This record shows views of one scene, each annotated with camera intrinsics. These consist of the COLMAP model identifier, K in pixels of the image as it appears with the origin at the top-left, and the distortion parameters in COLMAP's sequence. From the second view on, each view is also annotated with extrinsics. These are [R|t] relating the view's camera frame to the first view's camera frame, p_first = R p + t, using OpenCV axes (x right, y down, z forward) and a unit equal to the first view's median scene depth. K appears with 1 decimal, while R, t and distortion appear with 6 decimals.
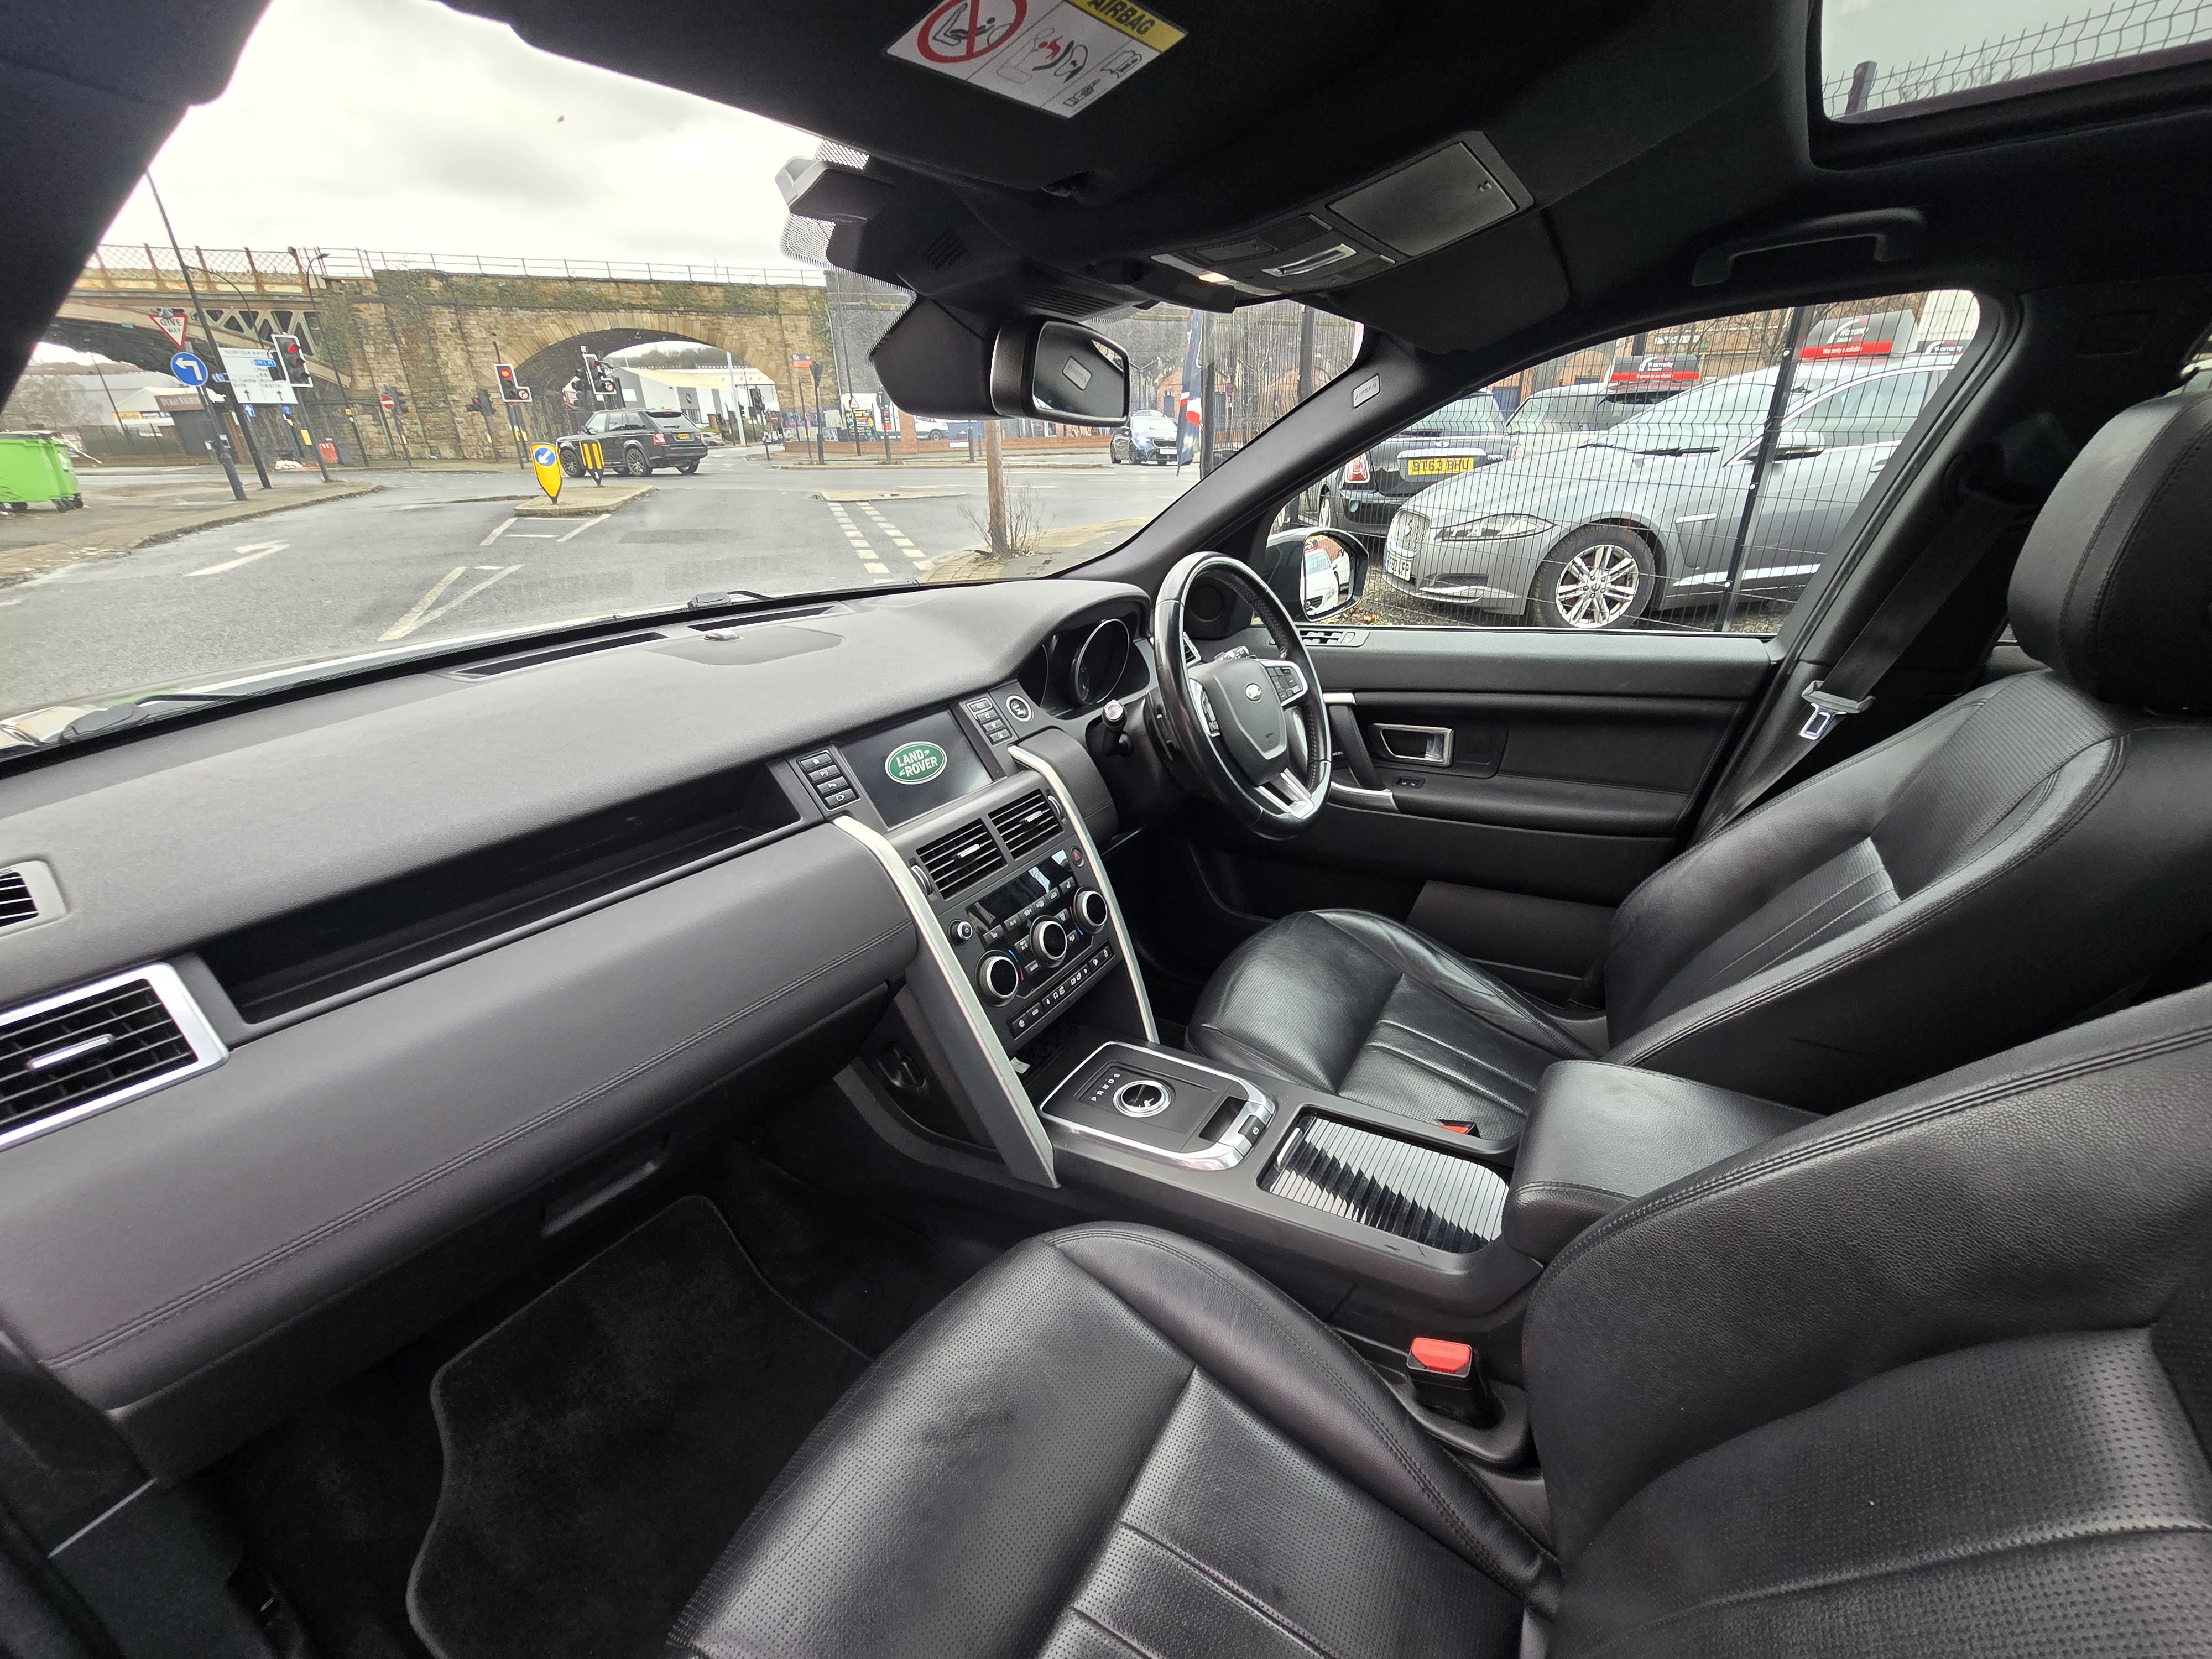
lens RADIAL K [[895.7, 0, 1116.7], [0, 895.7, 832.7], [0, 0, 1]] dist [-0.001100, -0.000206]
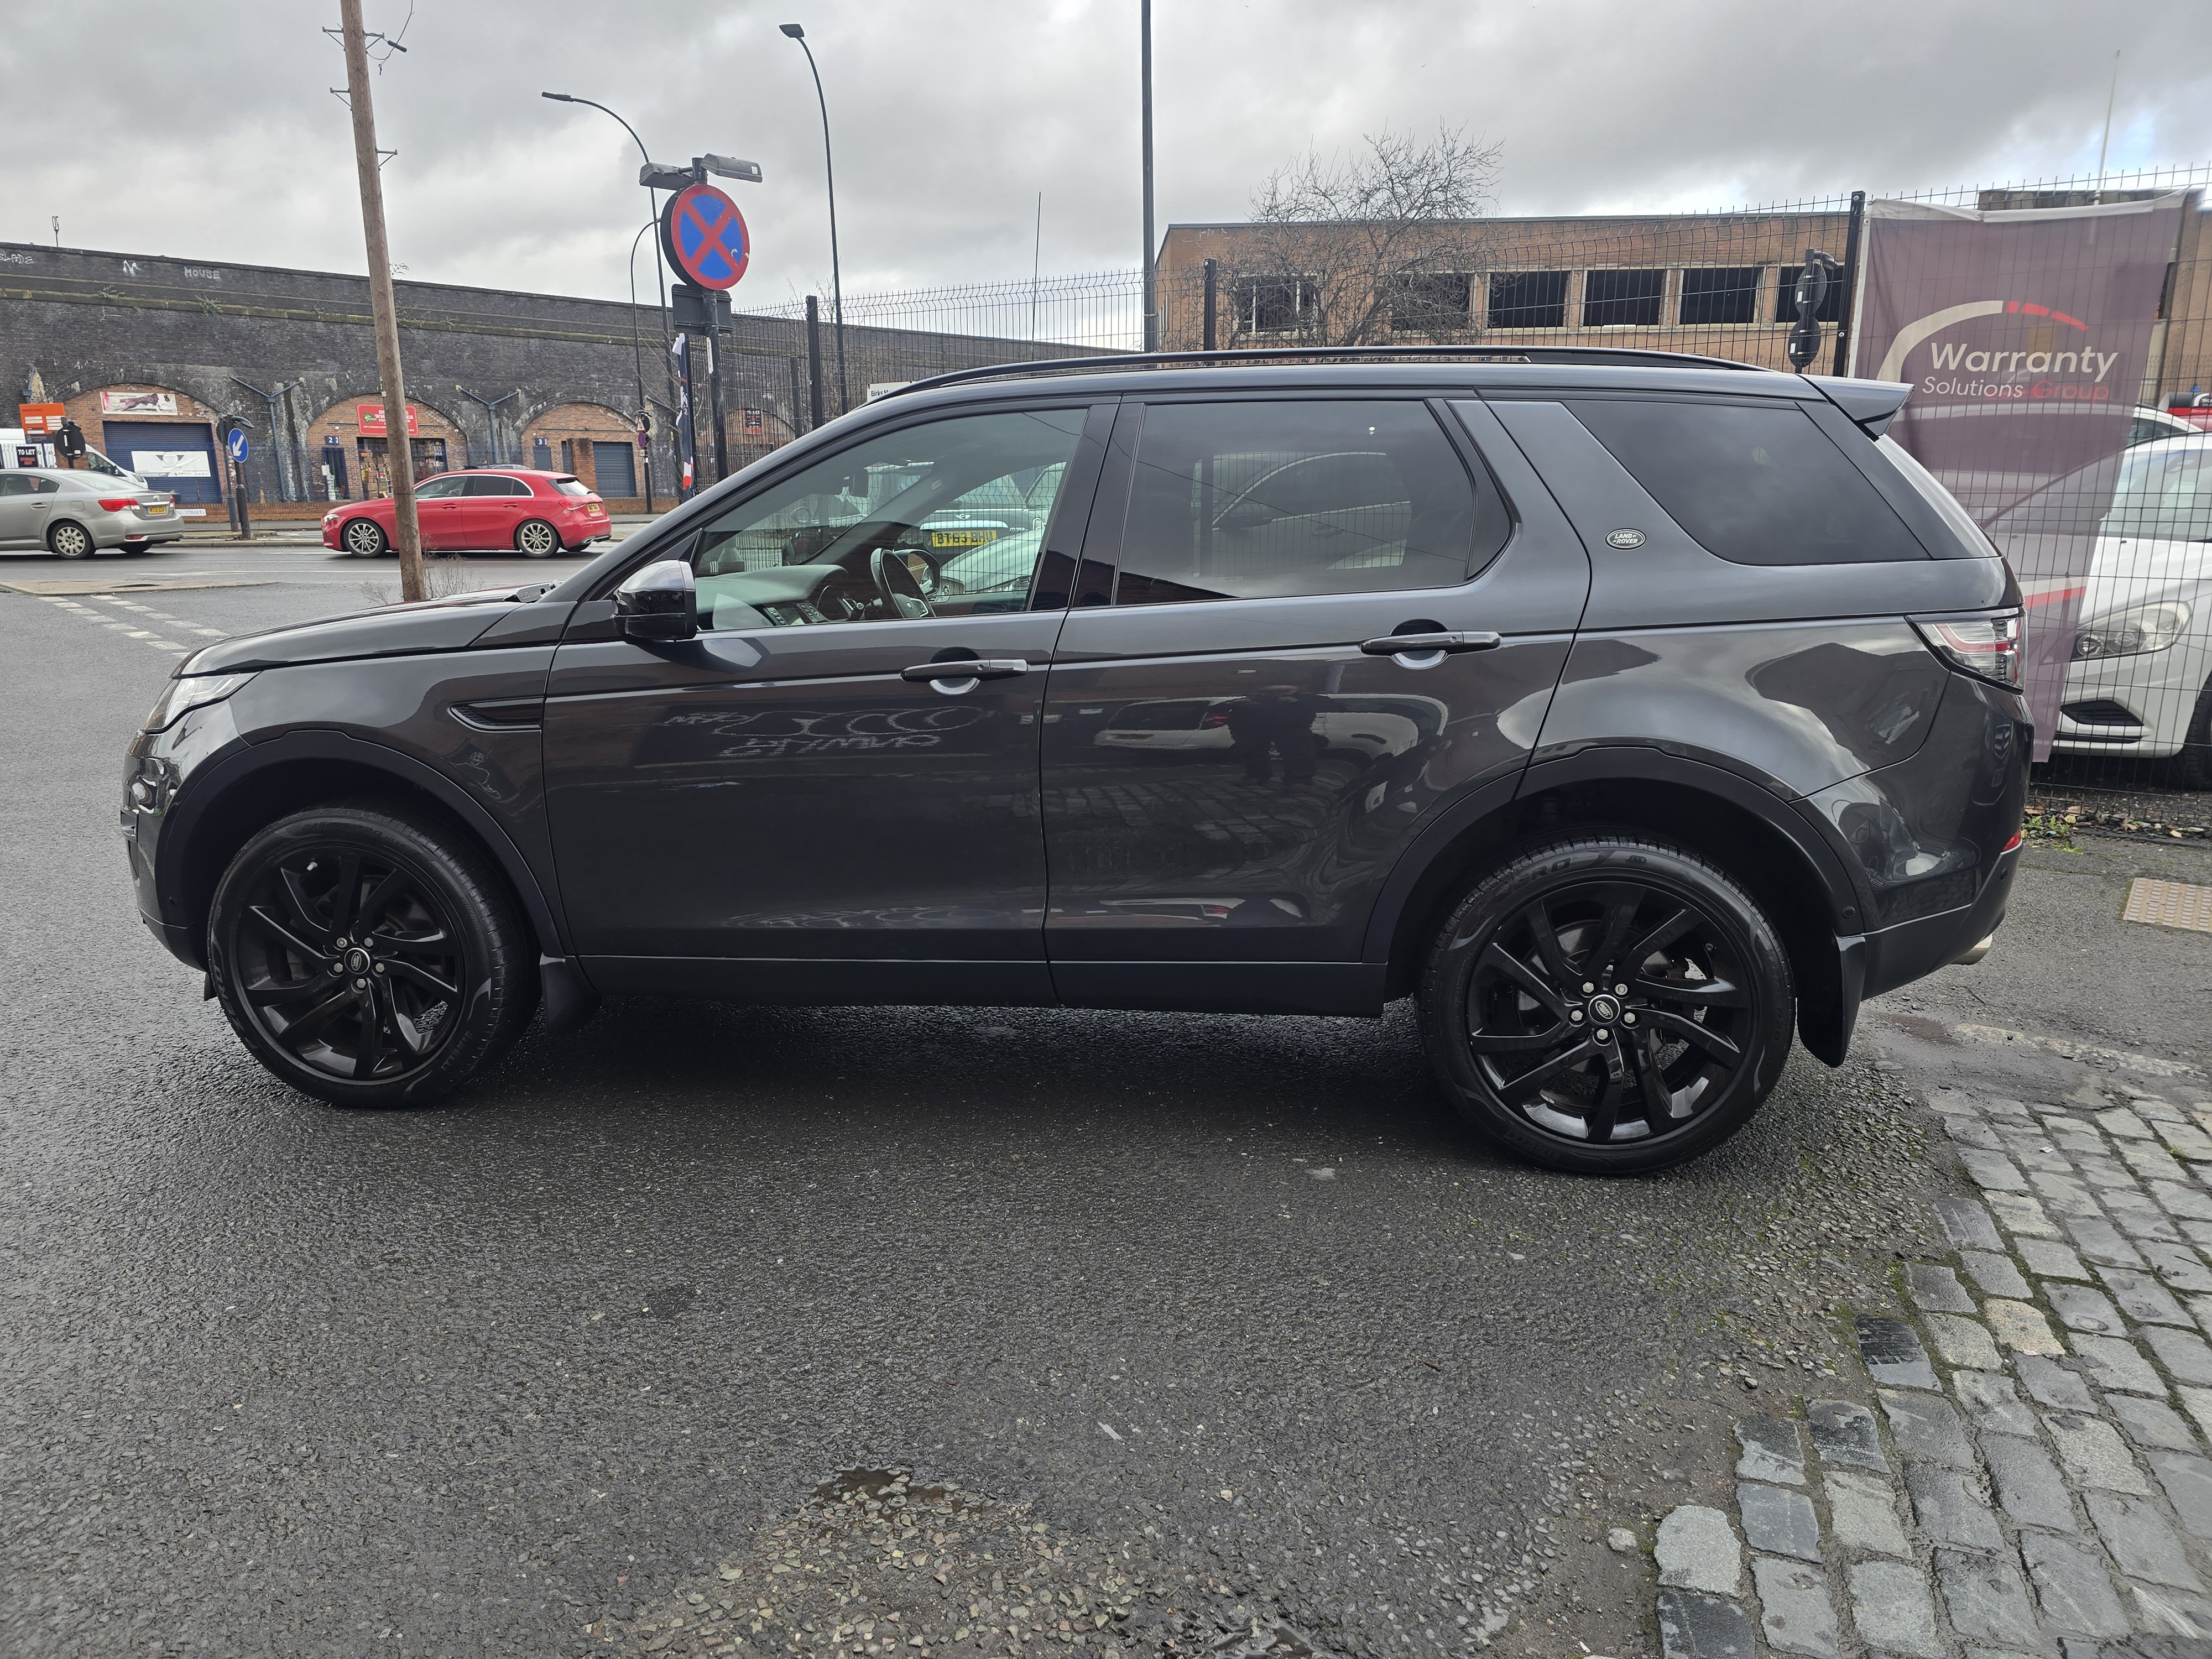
lens RADIAL K [[1449.7, 0, 1112.7], [0, 1449.7, 854.4], [0, 0, 1]] dist [0.068693, -0.086889]
pose [[0.910503, -0.085236, 0.404622, -0.960471], [0.158057, 0.975958, -0.150079, 1.130089], [-0.382102, 0.200601, 0.902085, -2.479826]]
